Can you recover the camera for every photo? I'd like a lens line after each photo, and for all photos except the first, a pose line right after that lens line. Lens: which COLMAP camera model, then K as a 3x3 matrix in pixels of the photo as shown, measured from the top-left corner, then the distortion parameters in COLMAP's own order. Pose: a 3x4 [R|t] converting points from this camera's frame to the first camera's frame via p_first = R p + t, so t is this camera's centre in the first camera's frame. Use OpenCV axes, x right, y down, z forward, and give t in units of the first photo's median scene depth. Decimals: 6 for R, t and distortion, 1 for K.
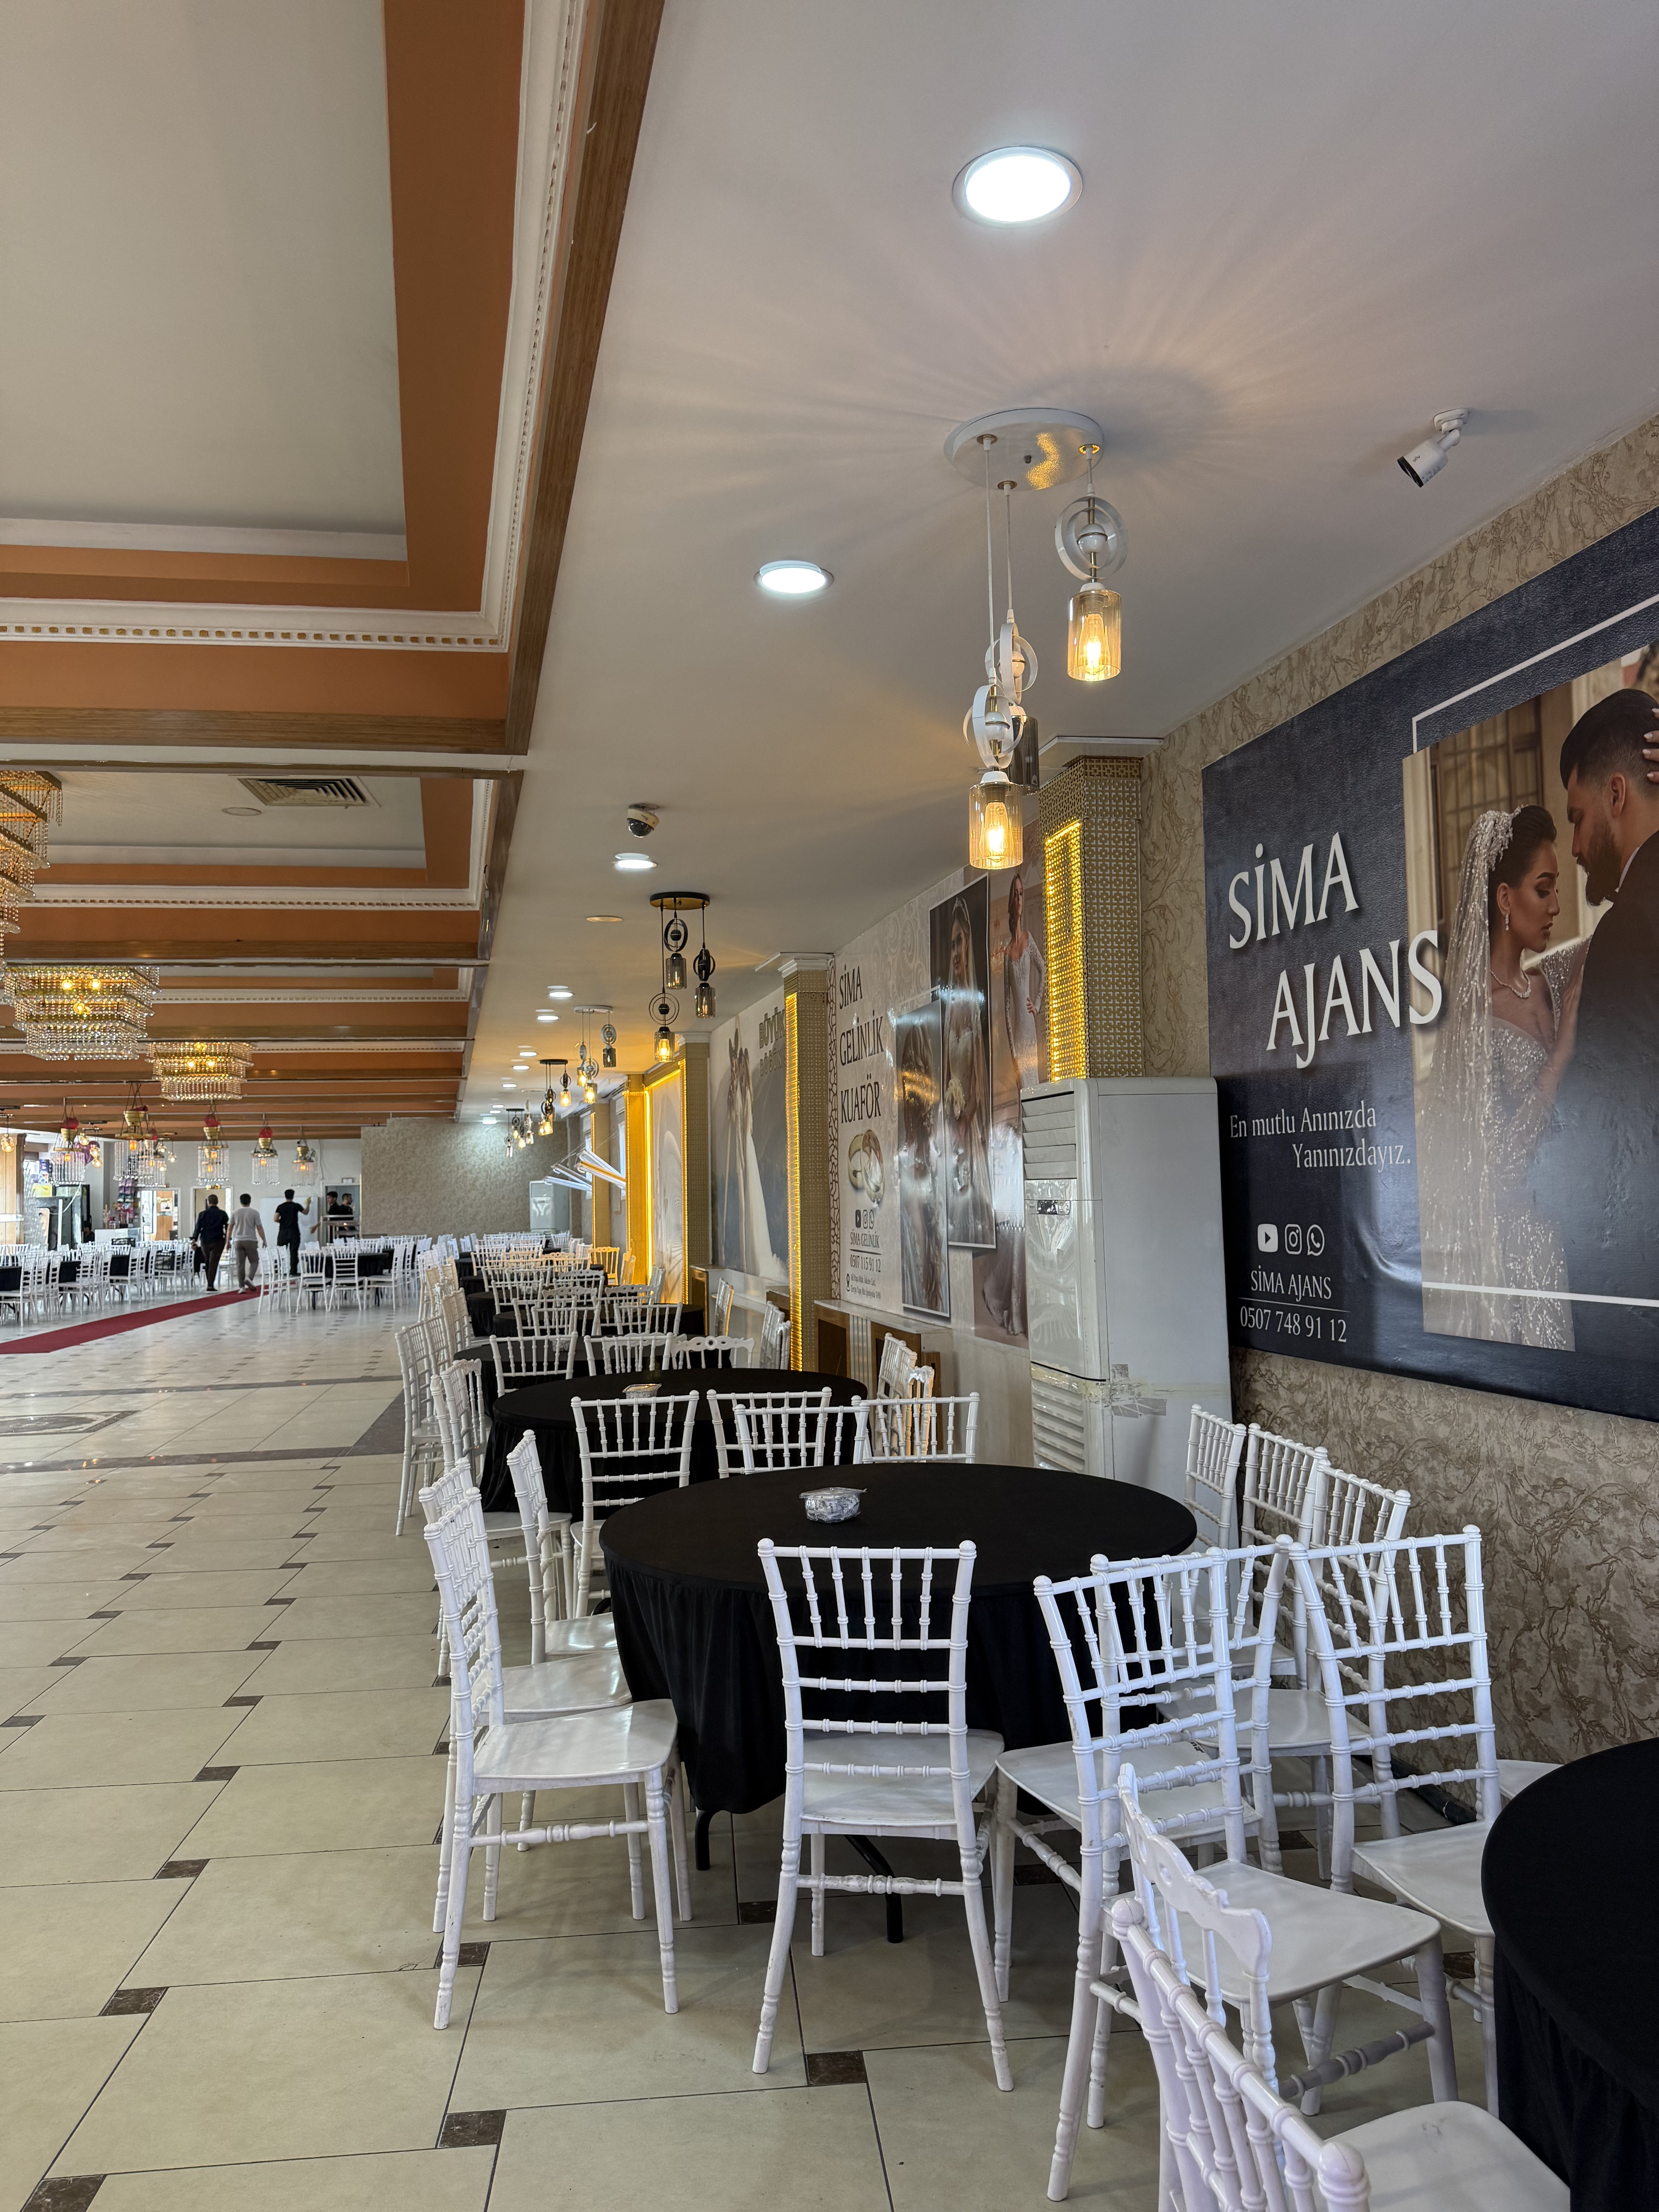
lens RADIAL K [[1525.5, 0, 835.4], [0, 1525.5, 1110.1], [0, 0, 1]] dist [0.101954, -0.151860]
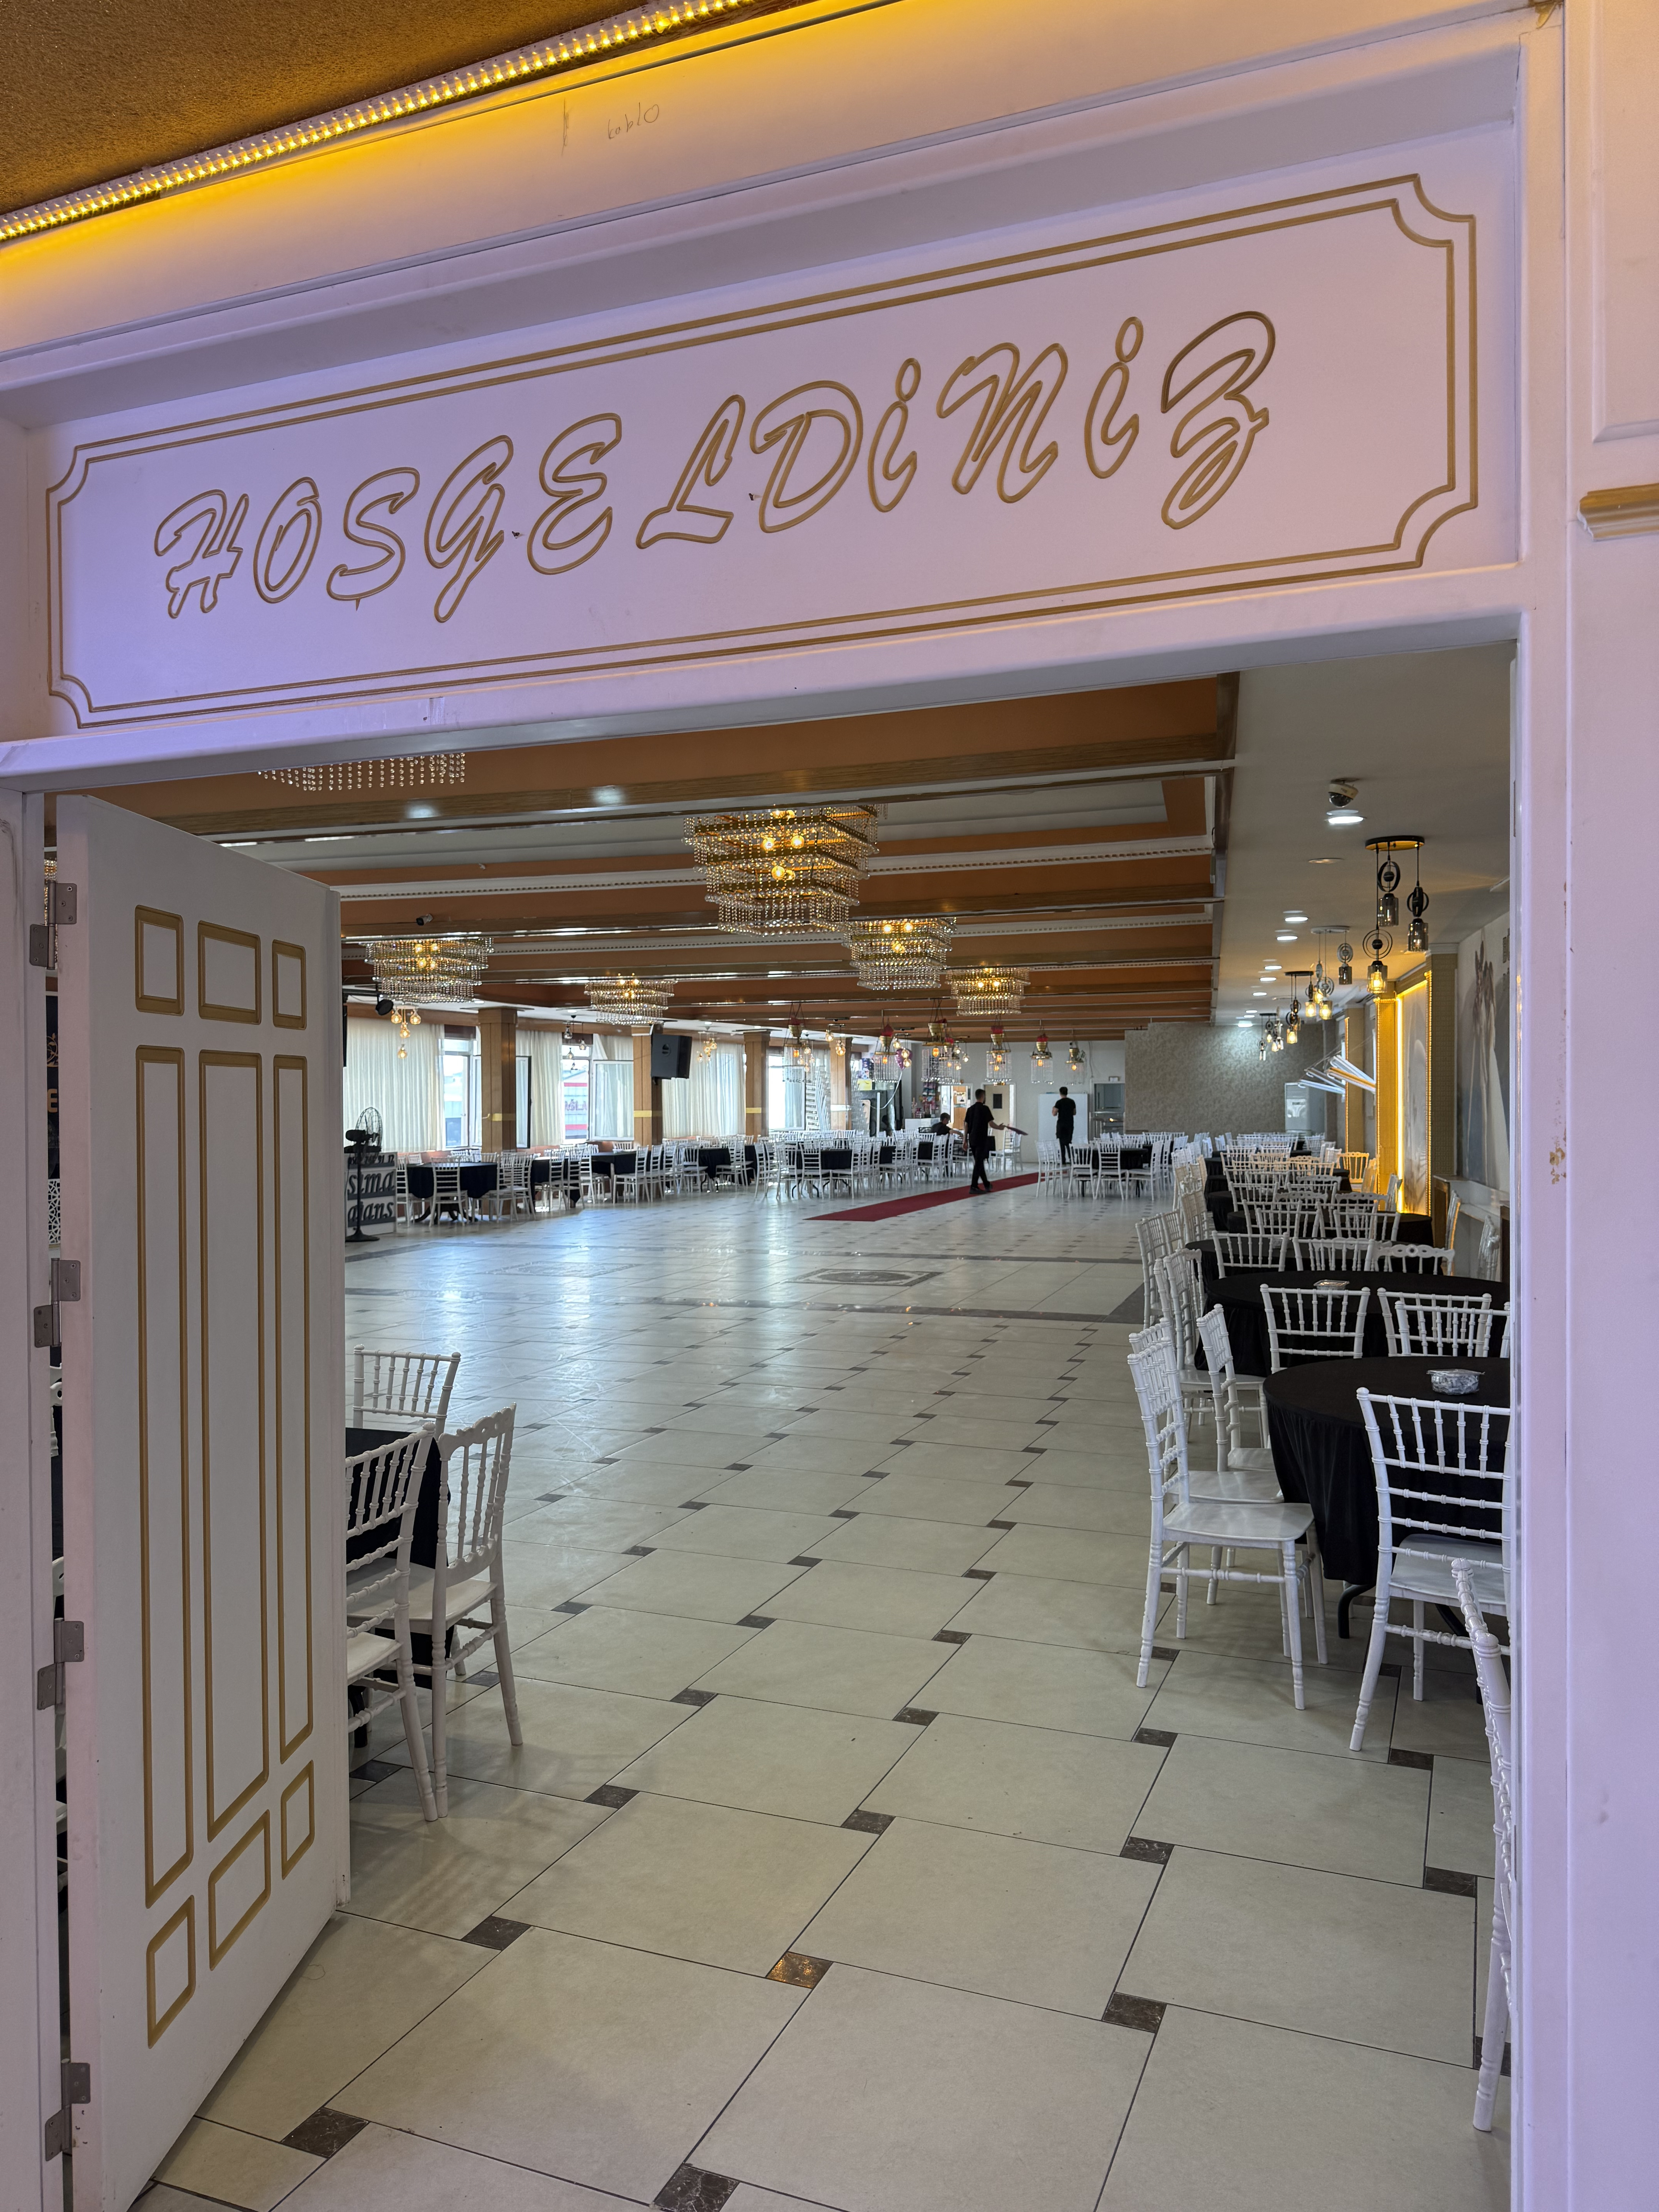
lens RADIAL K [[1525.5, 0, 835.4], [0, 1525.5, 1110.1], [0, 0, 1]] dist [0.101954, -0.151860]
pose [[0.882849, 0.021777, -0.469152, 0.056524], [0.010392, 0.997774, 0.065868, -0.021274], [0.469542, -0.063027, 0.880658, -0.136397]]
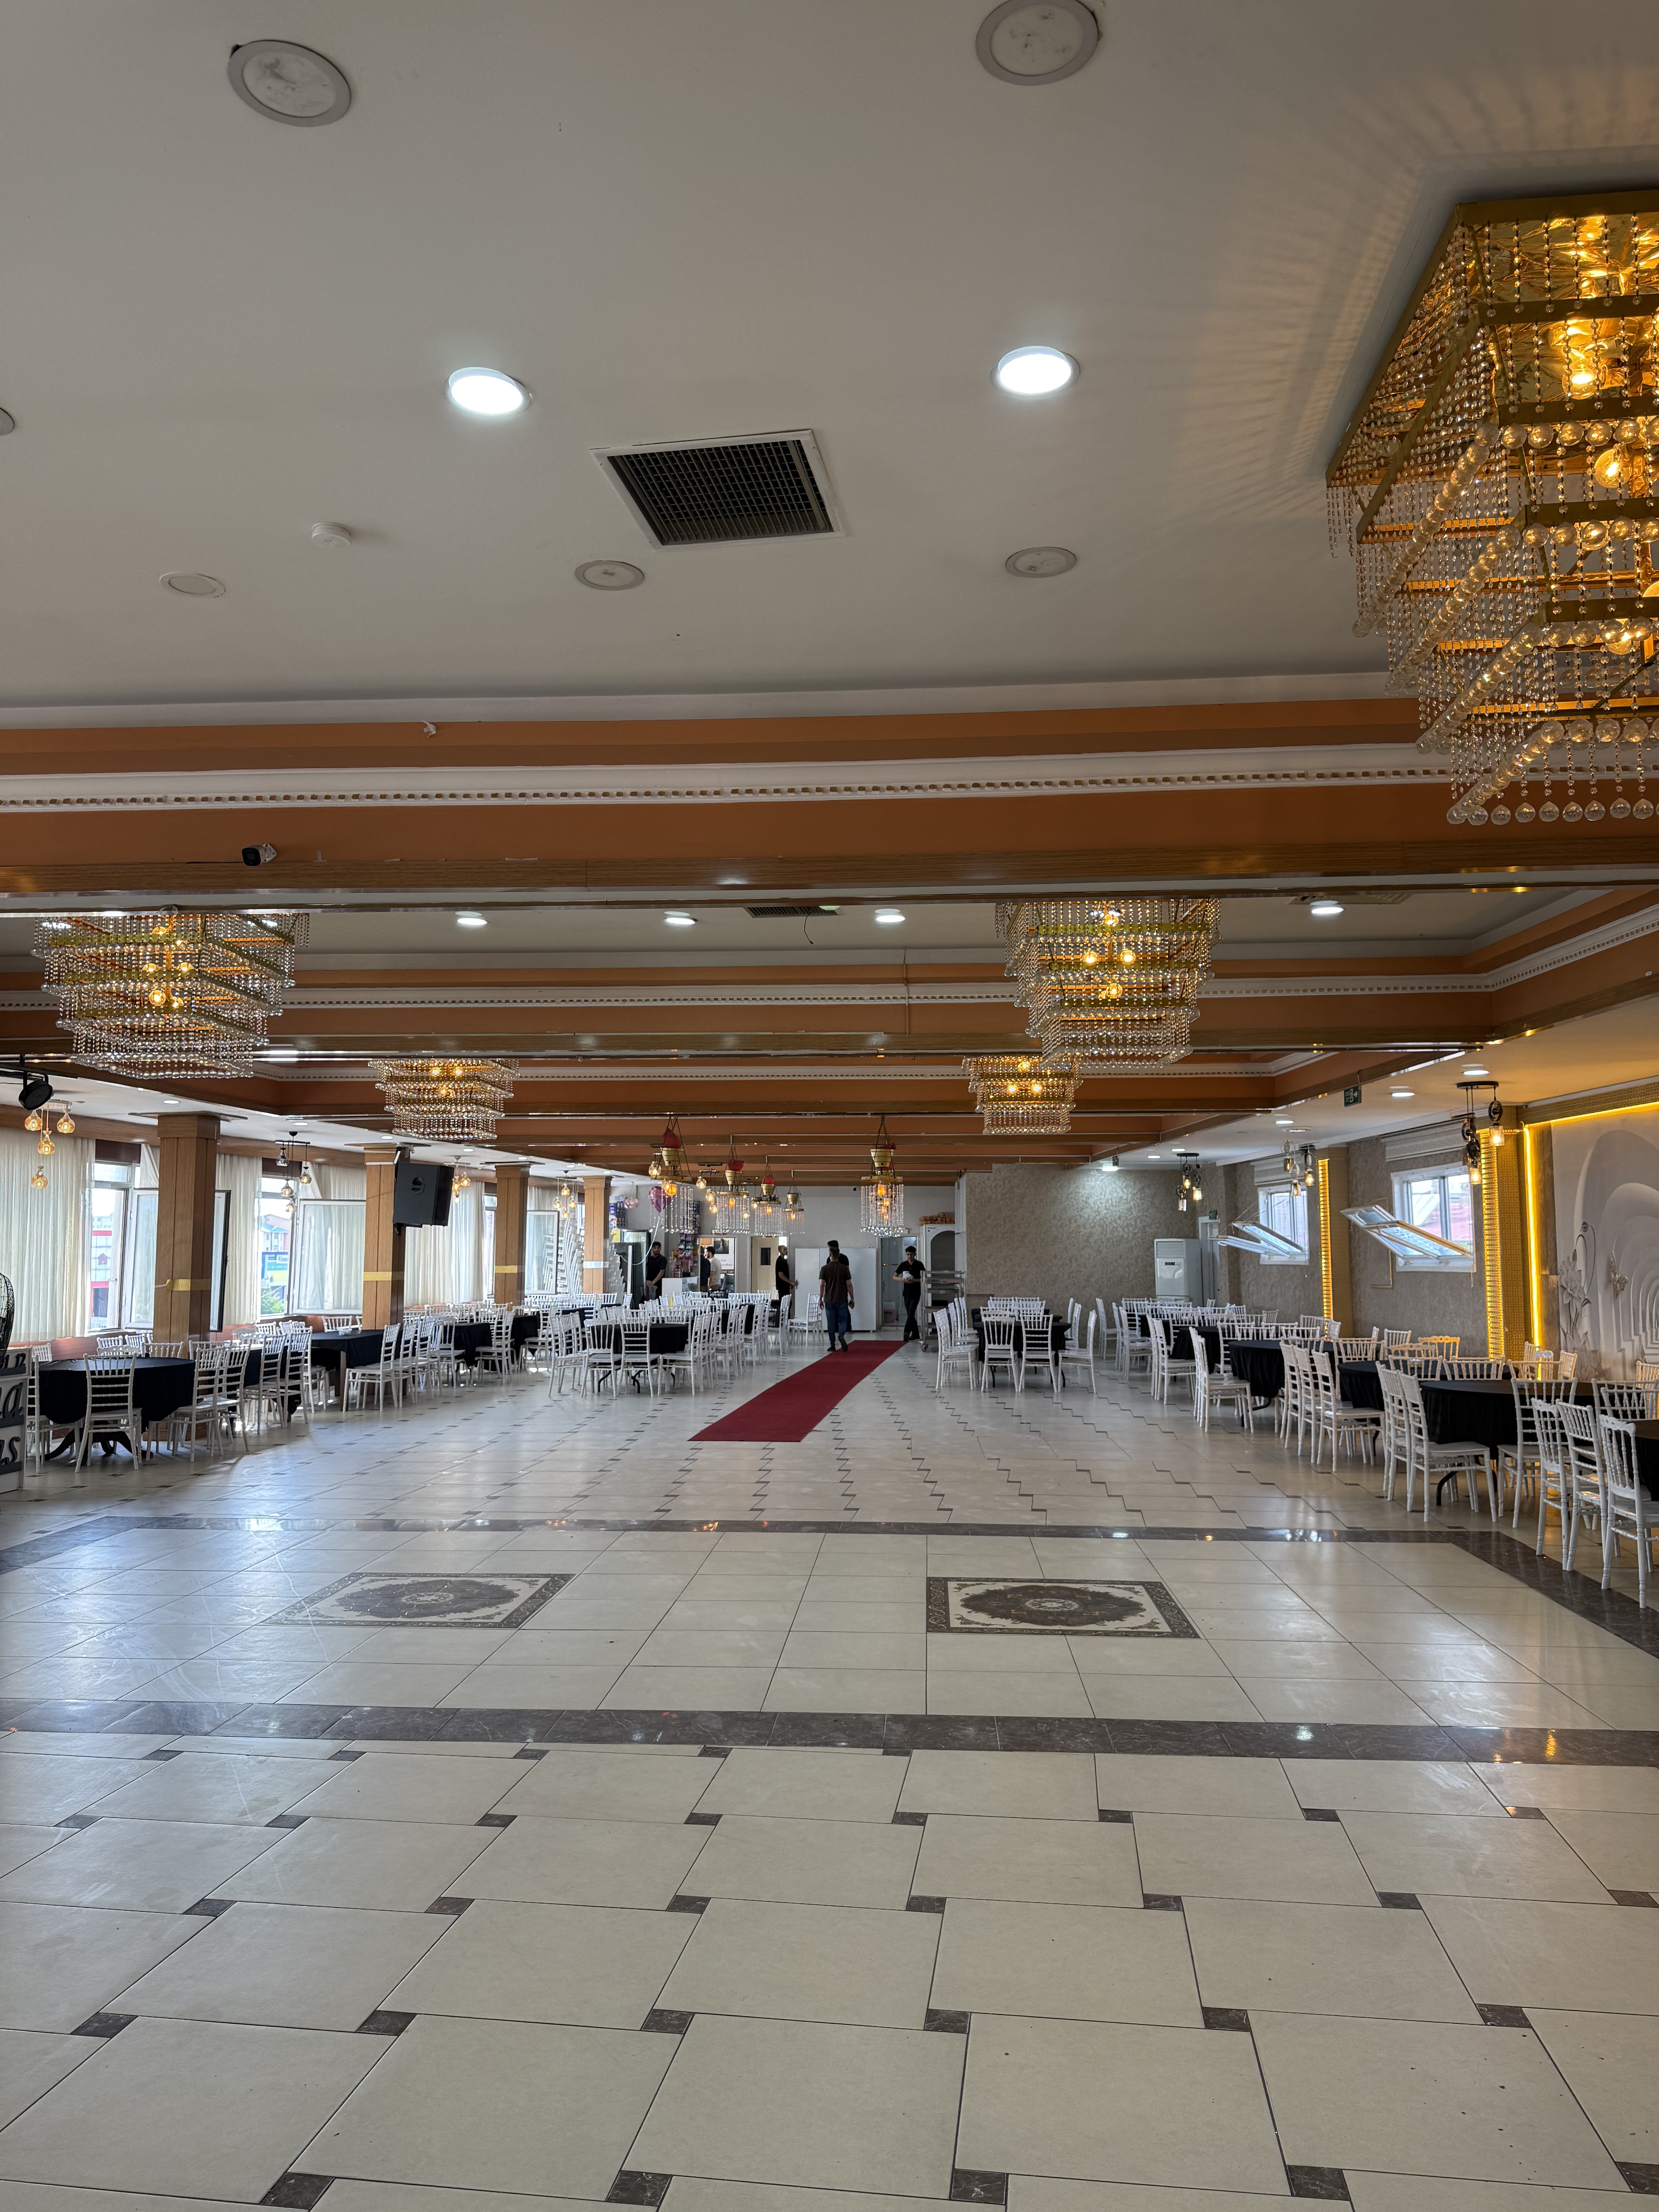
lens RADIAL K [[1525.5, 0, 835.4], [0, 1525.5, 1110.1], [0, 0, 1]] dist [0.101954, -0.151860]
pose [[0.972656, 0.000944, -0.232250, -0.593104], [-0.009065, 0.999384, -0.033899, 0.017052], [0.232075, 0.035077, 0.972065, 0.408823]]
